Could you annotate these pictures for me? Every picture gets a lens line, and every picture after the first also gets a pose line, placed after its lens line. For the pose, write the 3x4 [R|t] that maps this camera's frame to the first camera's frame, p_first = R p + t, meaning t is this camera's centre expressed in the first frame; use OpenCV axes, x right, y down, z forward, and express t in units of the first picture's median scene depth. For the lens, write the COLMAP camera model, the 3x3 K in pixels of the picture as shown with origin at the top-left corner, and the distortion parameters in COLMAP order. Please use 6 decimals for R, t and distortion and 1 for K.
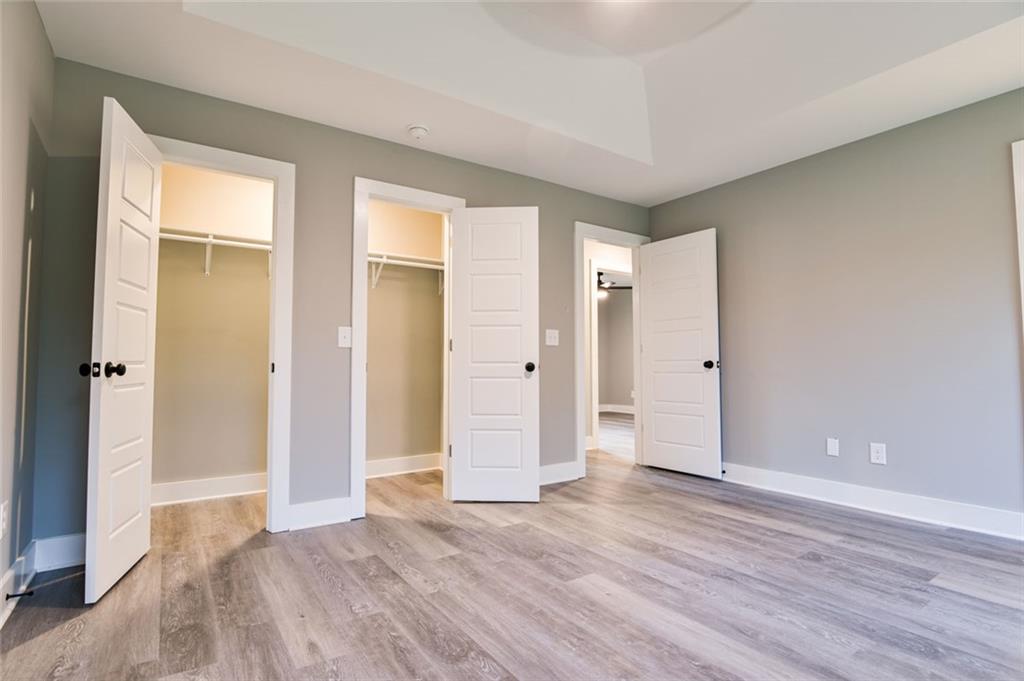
lens RADIAL K [[503.6, 0, 509.9], [0, 503.6, 340.1], [0, 0, 1]] dist [-0.019402, -0.000572]
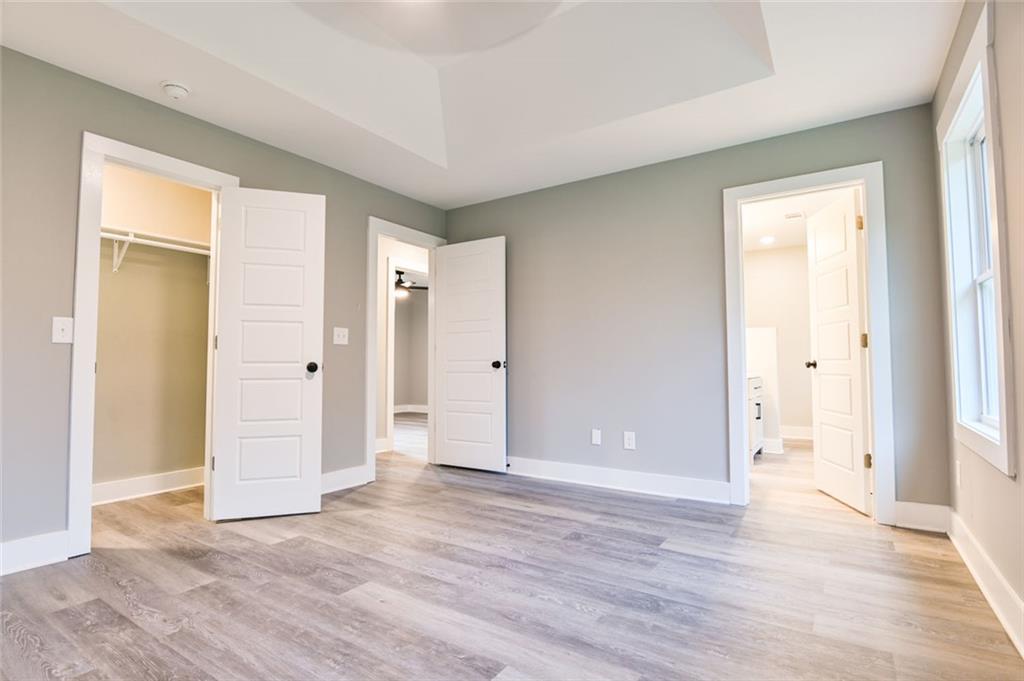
lens RADIAL K [[503.6, 0, 511.8], [0, 503.6, 339.8], [0, 0, 1]] dist [-0.019402, -0.000572]
pose [[0.927958, 0.017581, 0.372269, 0.040900], [-0.017198, 0.999843, -0.004350, 0.000616], [-0.372287, -0.002365, 0.928115, 0.005705]]
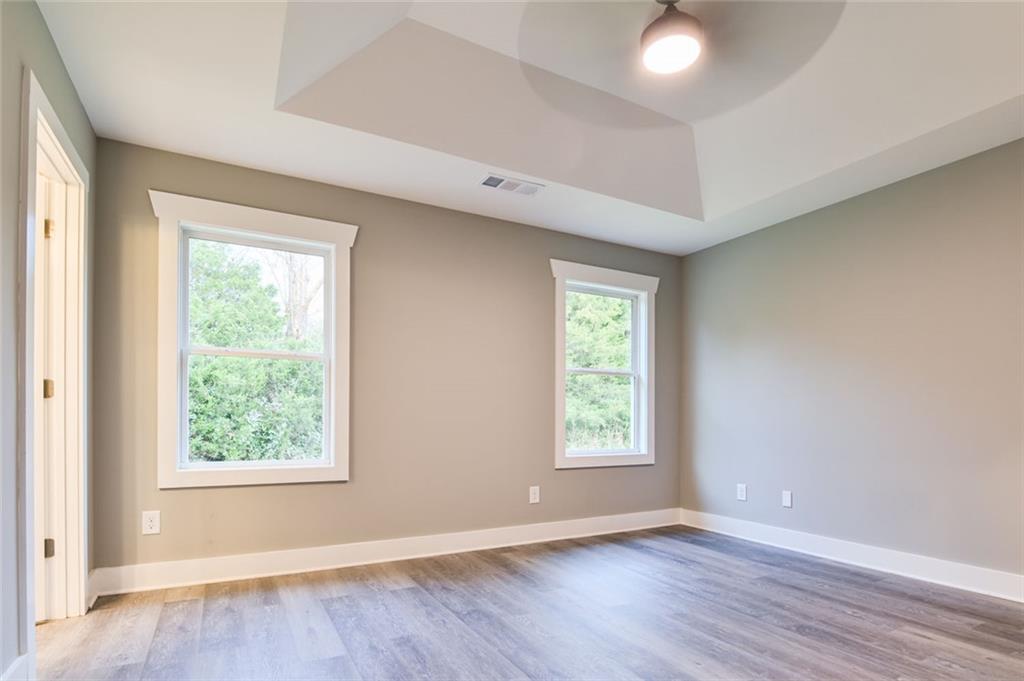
lens RADIAL K [[503.6, 0, 509.3], [0, 503.6, 343.2], [0, 0, 1]] dist [-0.019402, -0.000572]
pose [[-0.993394, 0.016676, 0.113535, 0.303022], [-0.006235, 0.980079, -0.198510, 0.068525], [-0.114584, -0.197907, -0.973501, 1.447817]]
